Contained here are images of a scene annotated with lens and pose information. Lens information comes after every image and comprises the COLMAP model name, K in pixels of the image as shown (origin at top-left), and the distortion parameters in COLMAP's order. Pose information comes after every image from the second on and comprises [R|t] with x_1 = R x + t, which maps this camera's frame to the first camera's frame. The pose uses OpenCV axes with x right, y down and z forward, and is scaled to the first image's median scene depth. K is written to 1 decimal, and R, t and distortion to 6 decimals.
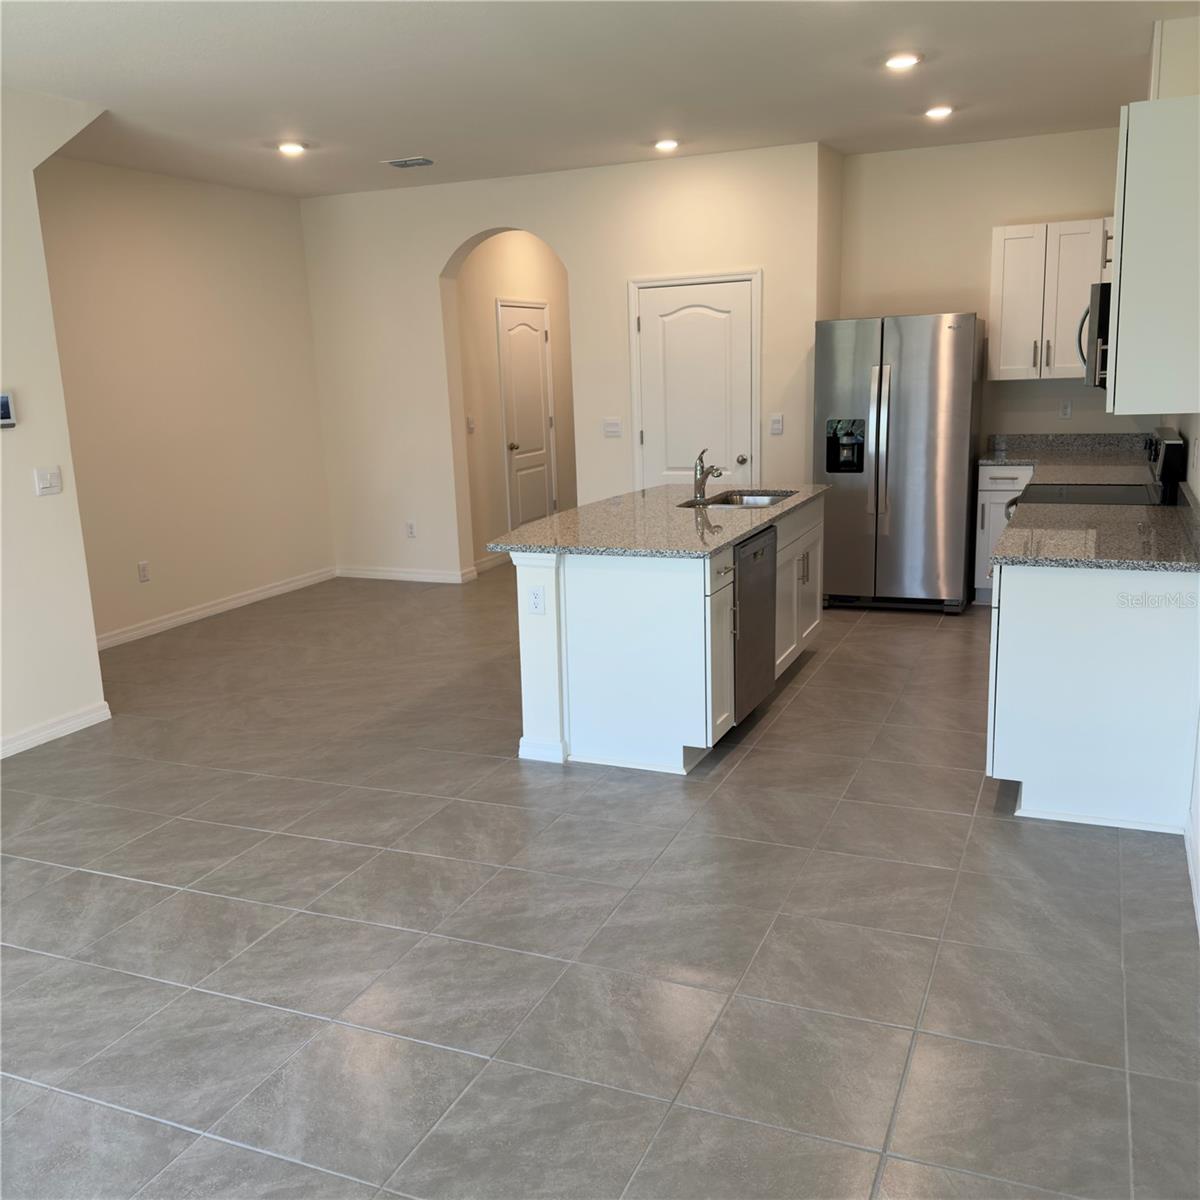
lens RADIAL K [[1104.8, 0, 603.4], [0, 1104.8, 603.1], [0, 0, 1]] dist [0.033473, 0.000000]
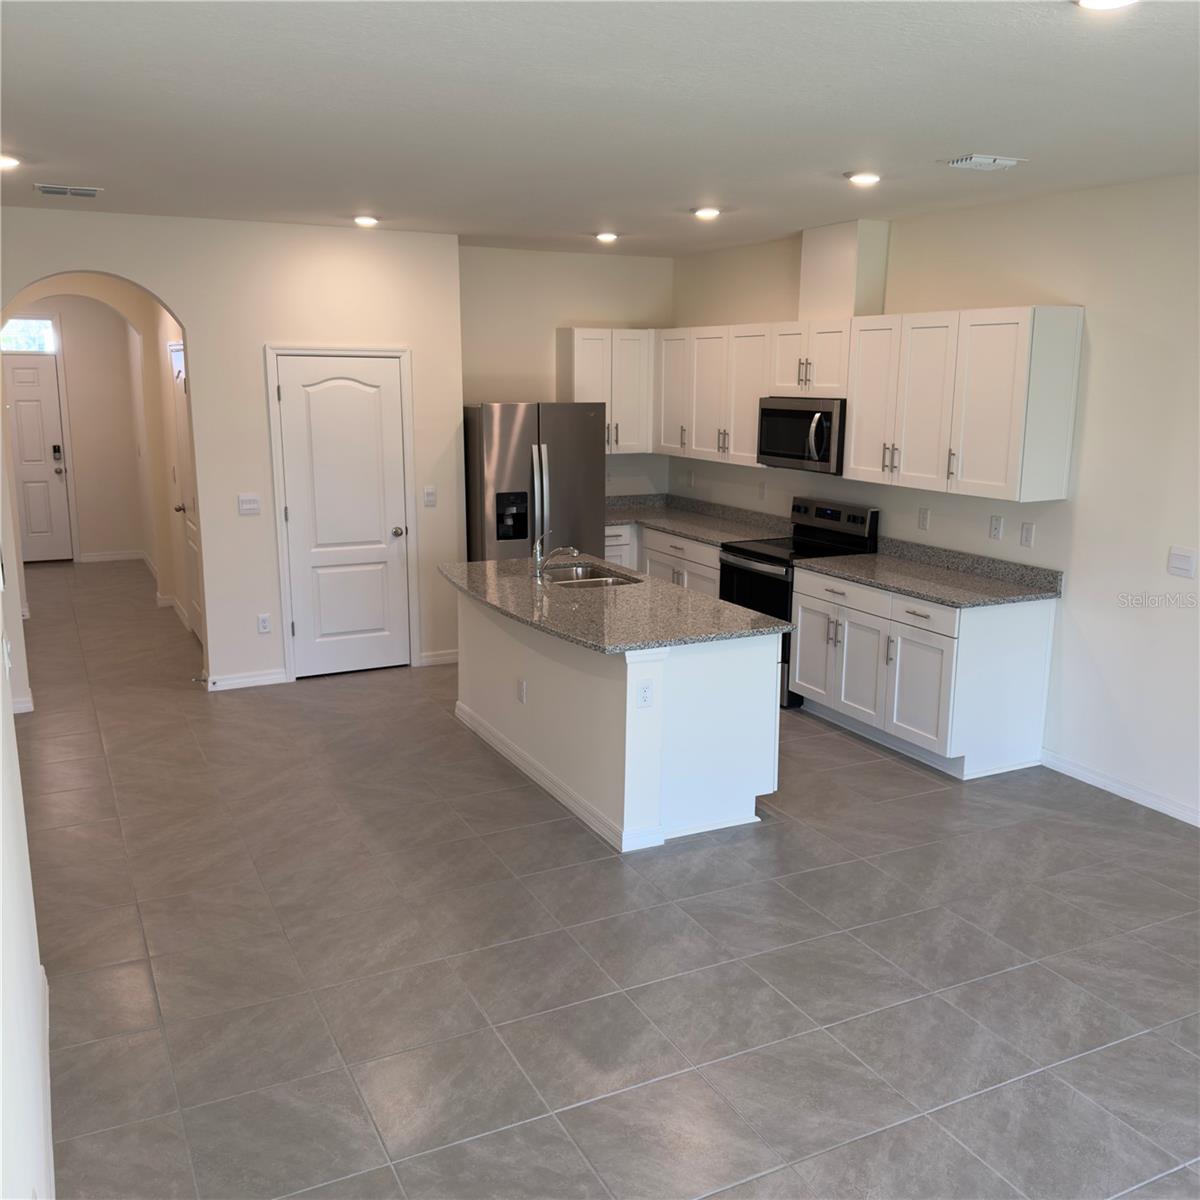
lens RADIAL K [[1104.8, 0, 600.6], [0, 1104.8, 596.3], [0, 0, 1]] dist [0.033473, 0.000000]
pose [[0.639923, -0.109921, 0.760537, -0.934461], [0.128144, 0.991123, 0.035427, -0.148180], [-0.757679, 0.074788, 0.648328, 0.375192]]
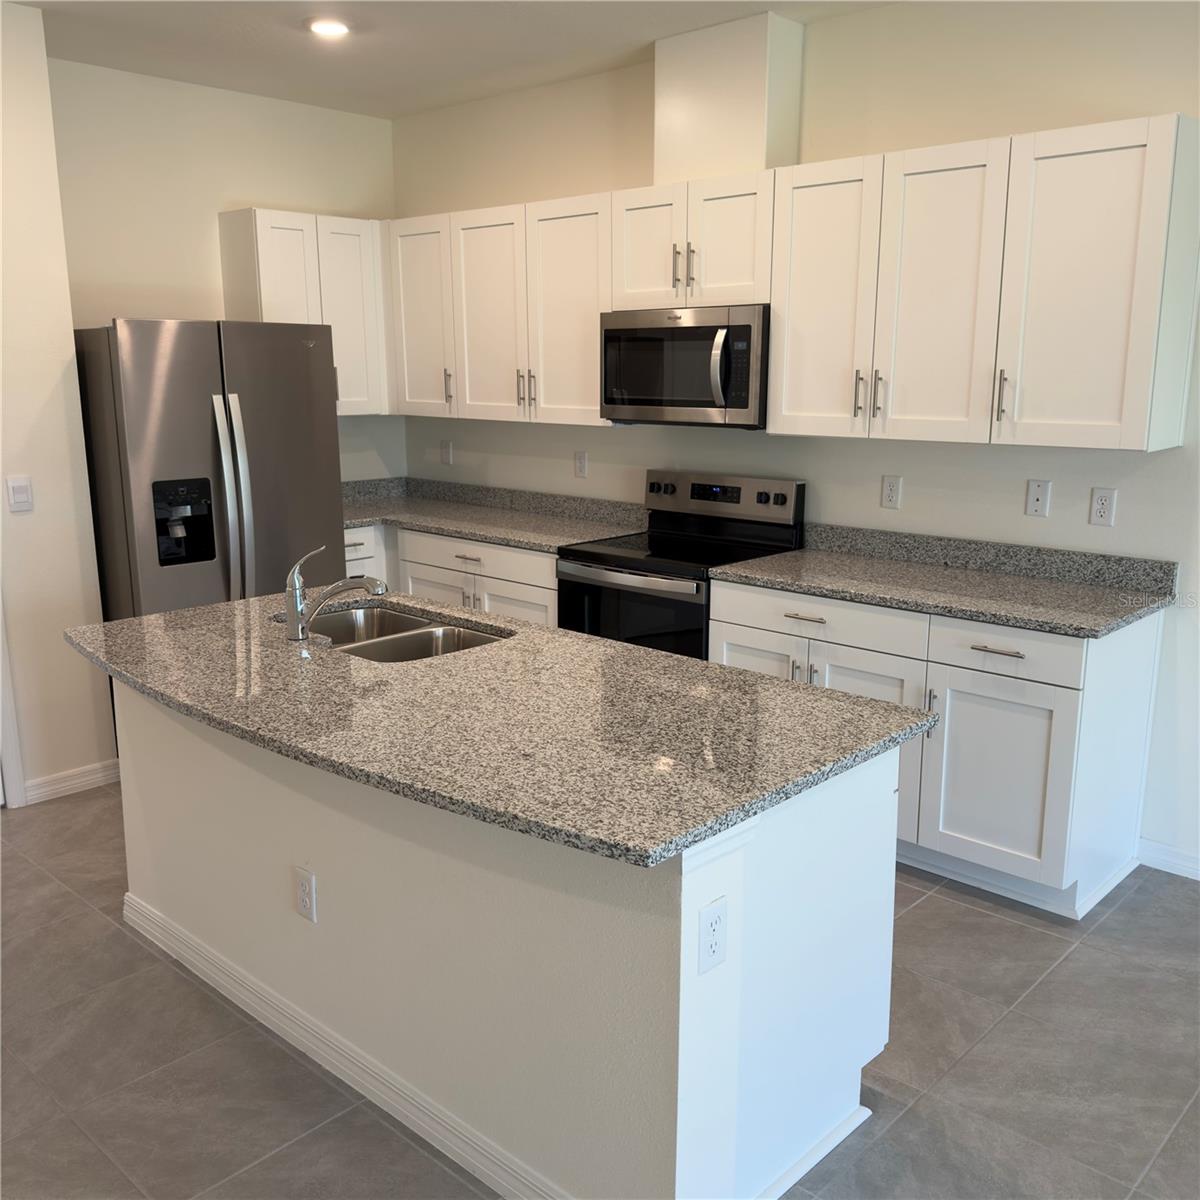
lens RADIAL K [[1104.8, 0, 604.2], [0, 1104.8, 601.7], [0, 0, 1]] dist [0.033473, 0.000000]
pose [[0.325258, -0.157663, 0.932389, -0.485674], [0.181331, 0.978104, 0.102137, -0.194915], [-0.928077, 0.135850, 0.346726, 0.938169]]
